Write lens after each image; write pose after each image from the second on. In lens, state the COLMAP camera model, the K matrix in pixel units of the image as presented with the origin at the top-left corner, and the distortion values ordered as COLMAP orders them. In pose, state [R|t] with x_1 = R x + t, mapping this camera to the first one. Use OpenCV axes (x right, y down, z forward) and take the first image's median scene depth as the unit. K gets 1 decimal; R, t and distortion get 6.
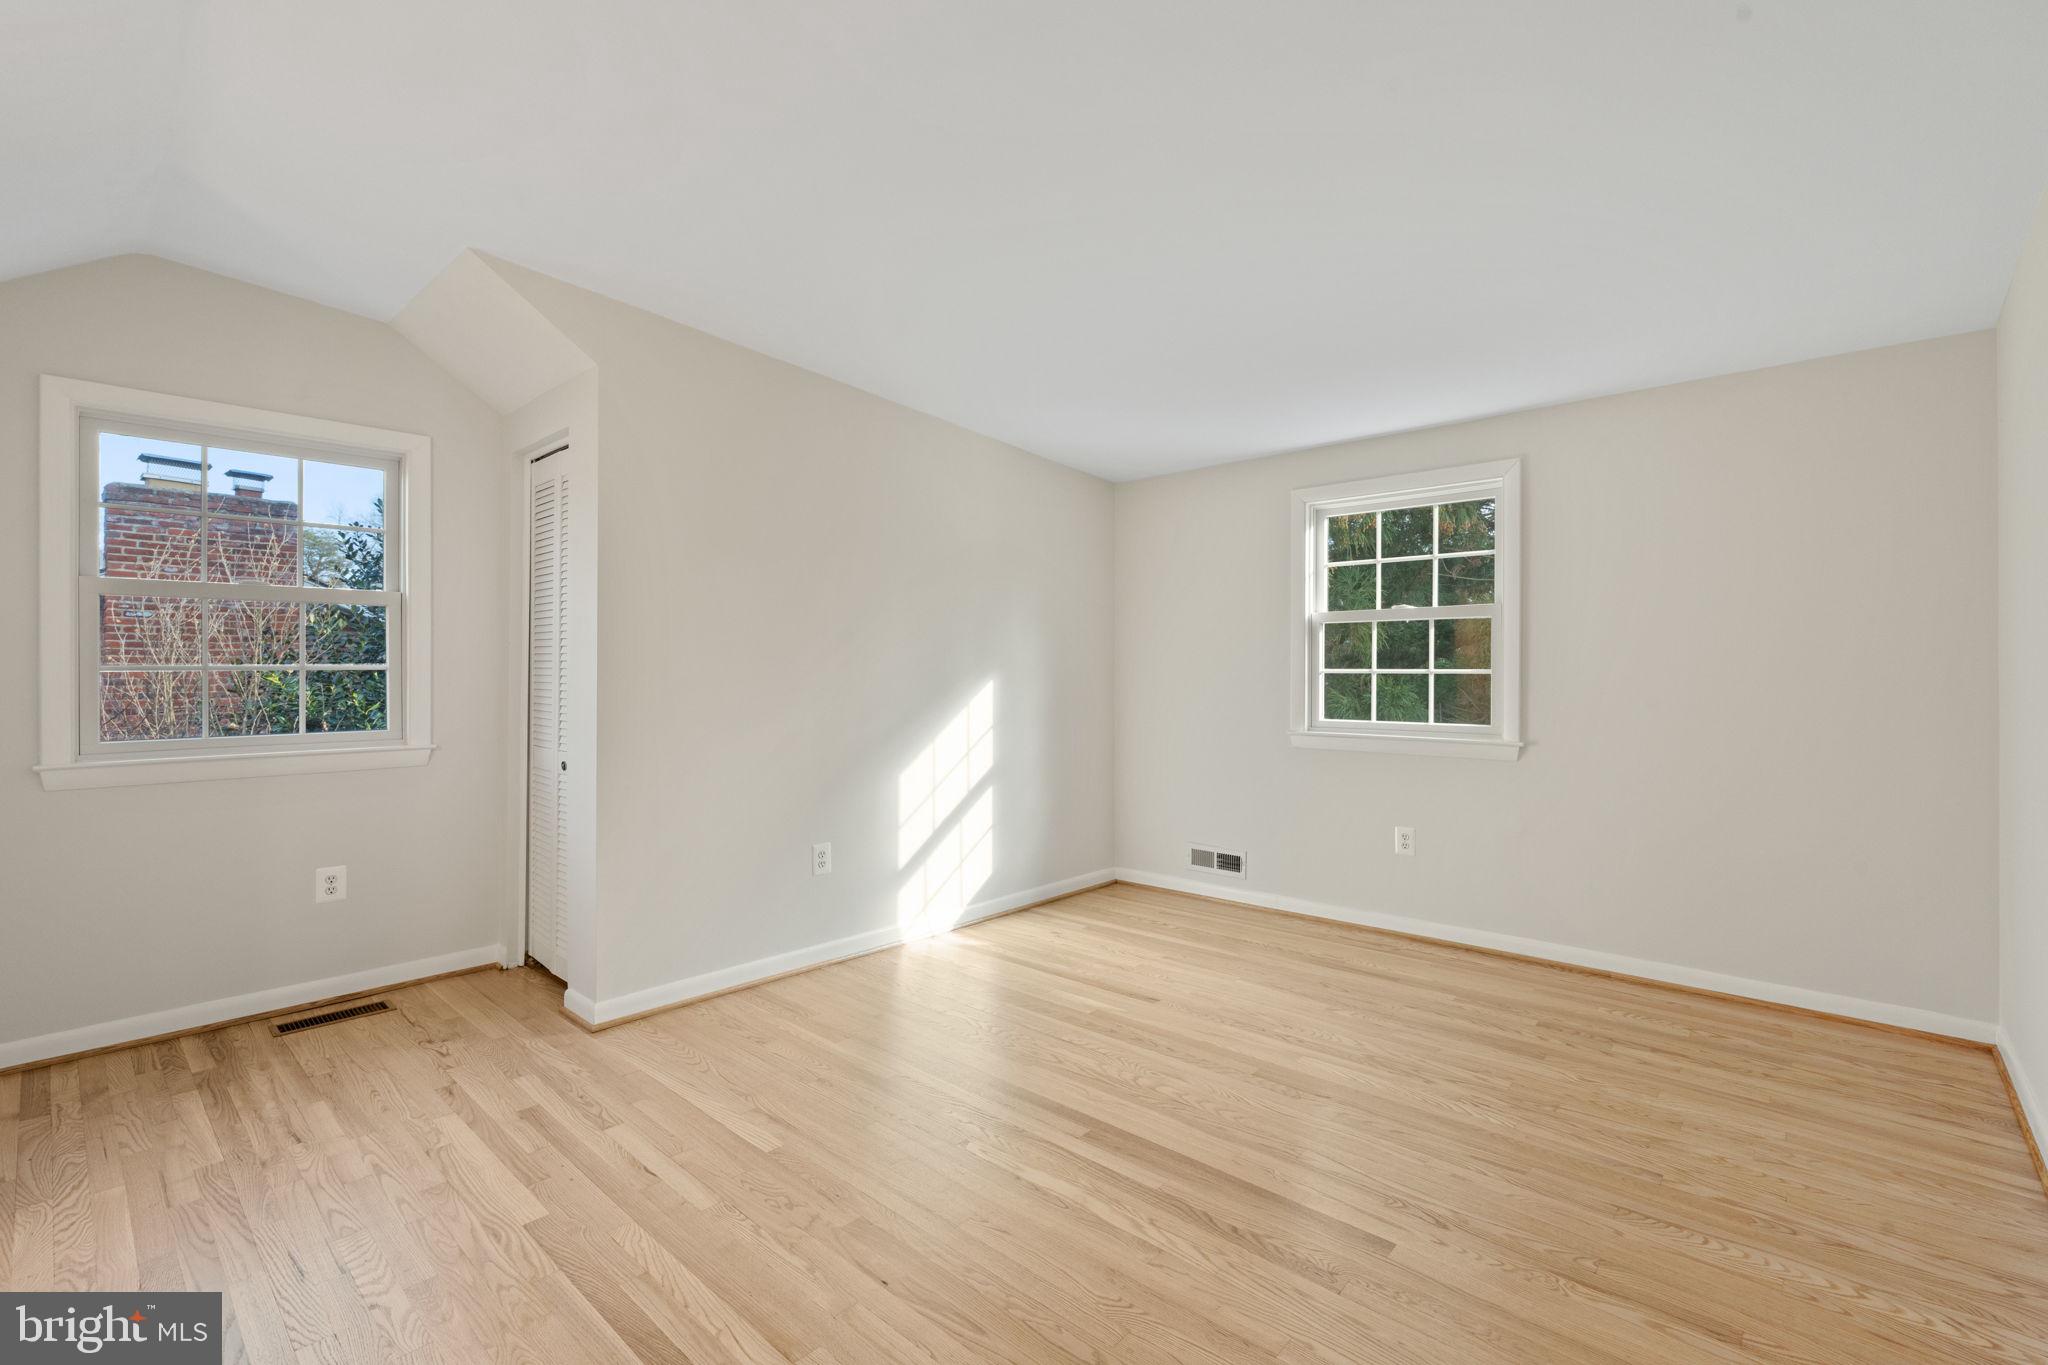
lens RADIAL K [[892.1, 0, 1026.7], [0, 892.1, 675.6], [0, 0, 1]] dist [-0.003107, 0.000263]
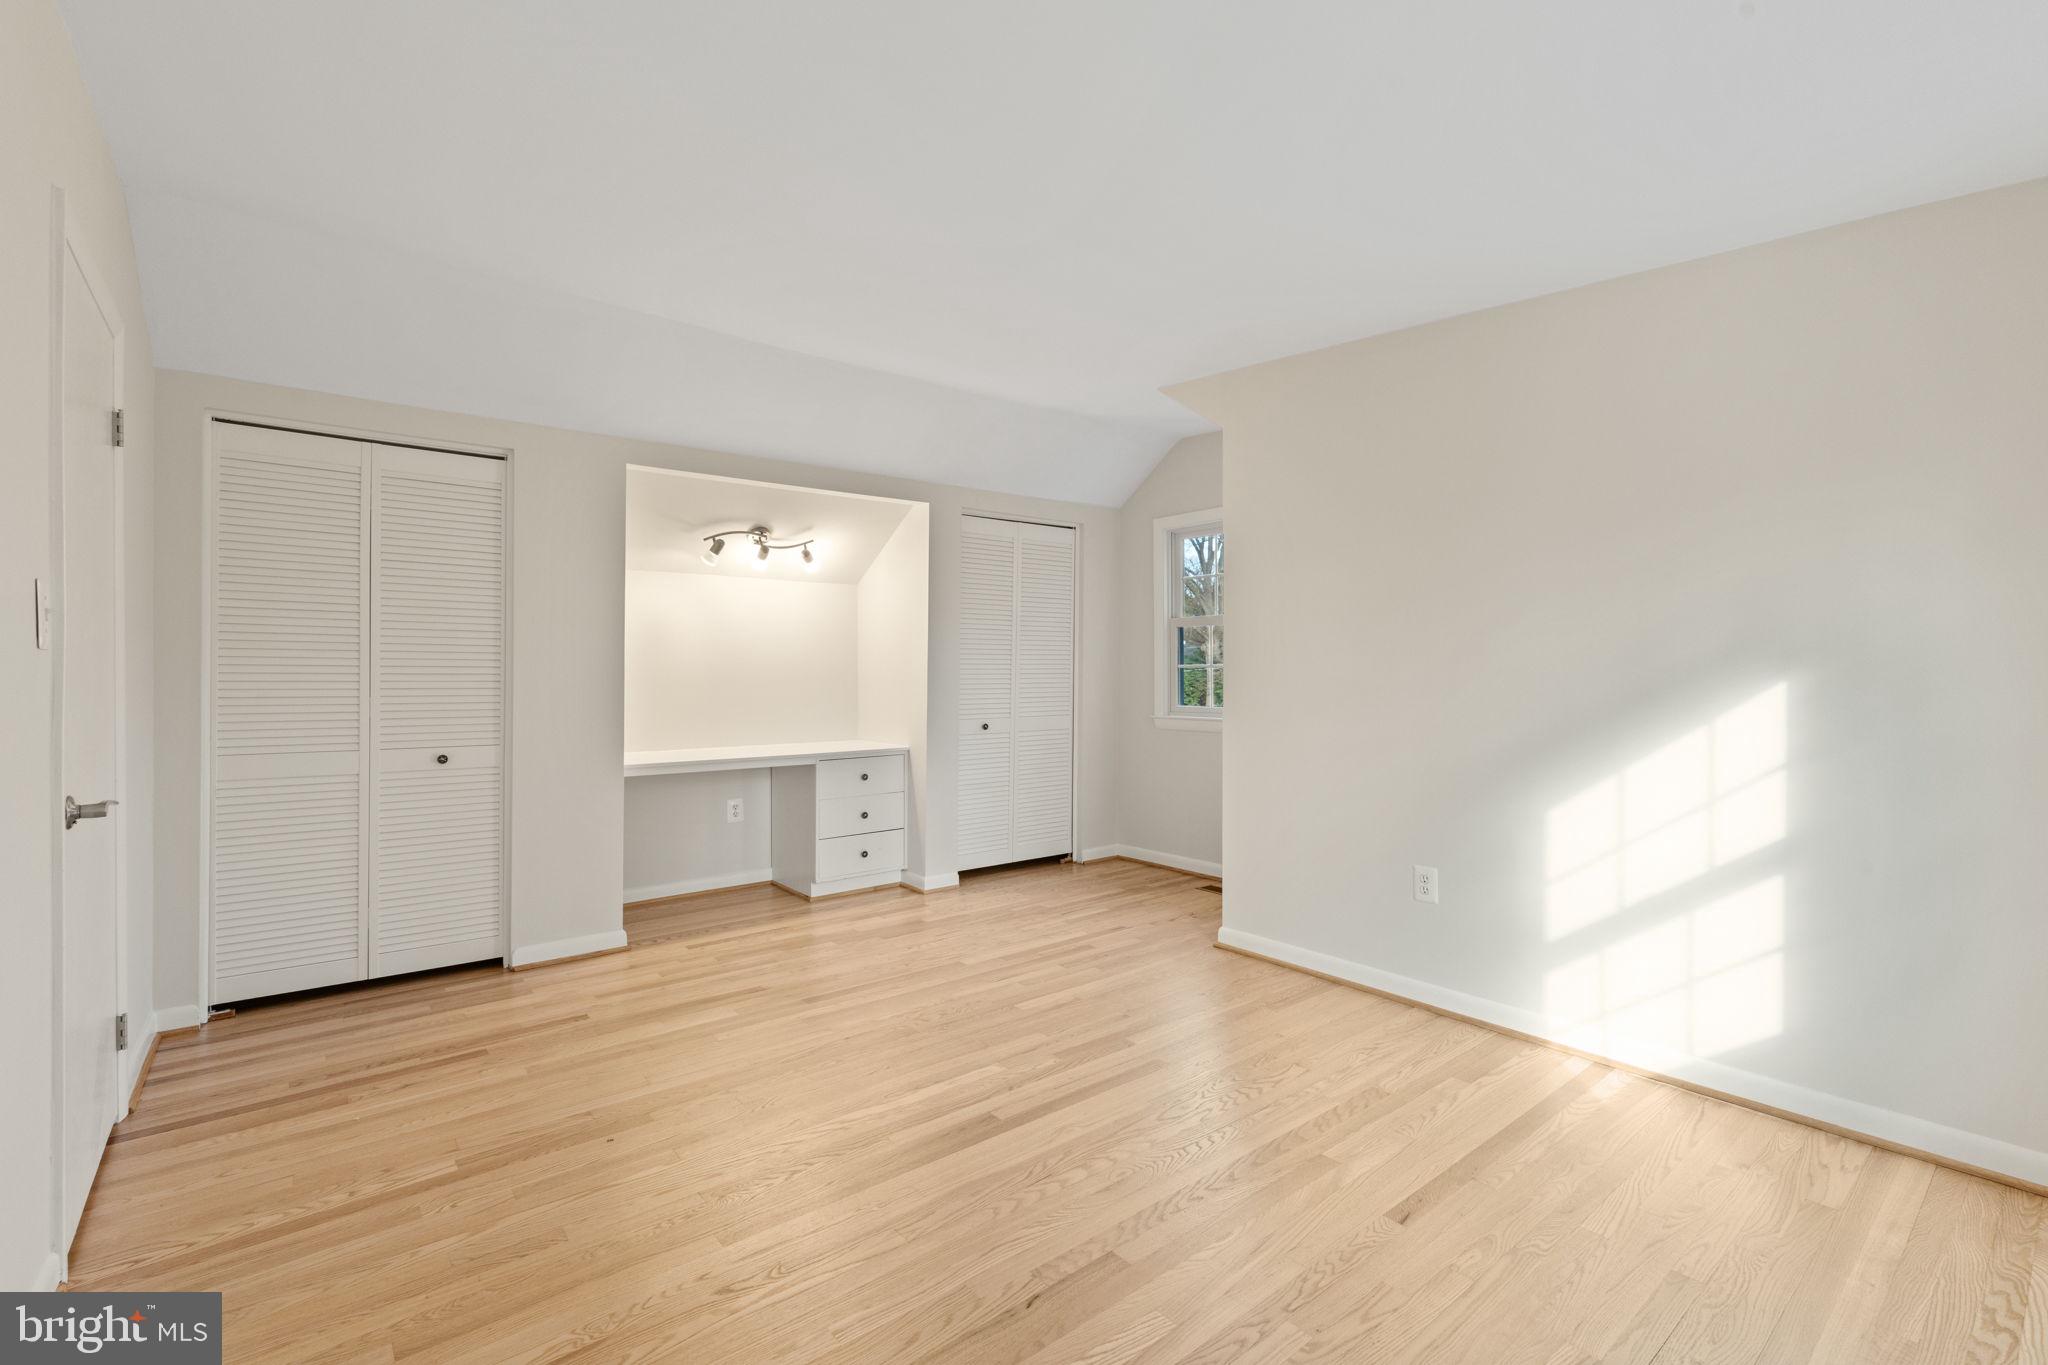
lens RADIAL K [[892.1, 0, 1026.6], [0, 892.1, 676.4], [0, 0, 1]] dist [-0.003107, 0.000263]
pose [[-0.145210, 0.006390, -0.989380, 0.834431], [0.001451, 0.999979, 0.006245, -0.000746], [0.989400, -0.000529, -0.145217, 0.918822]]
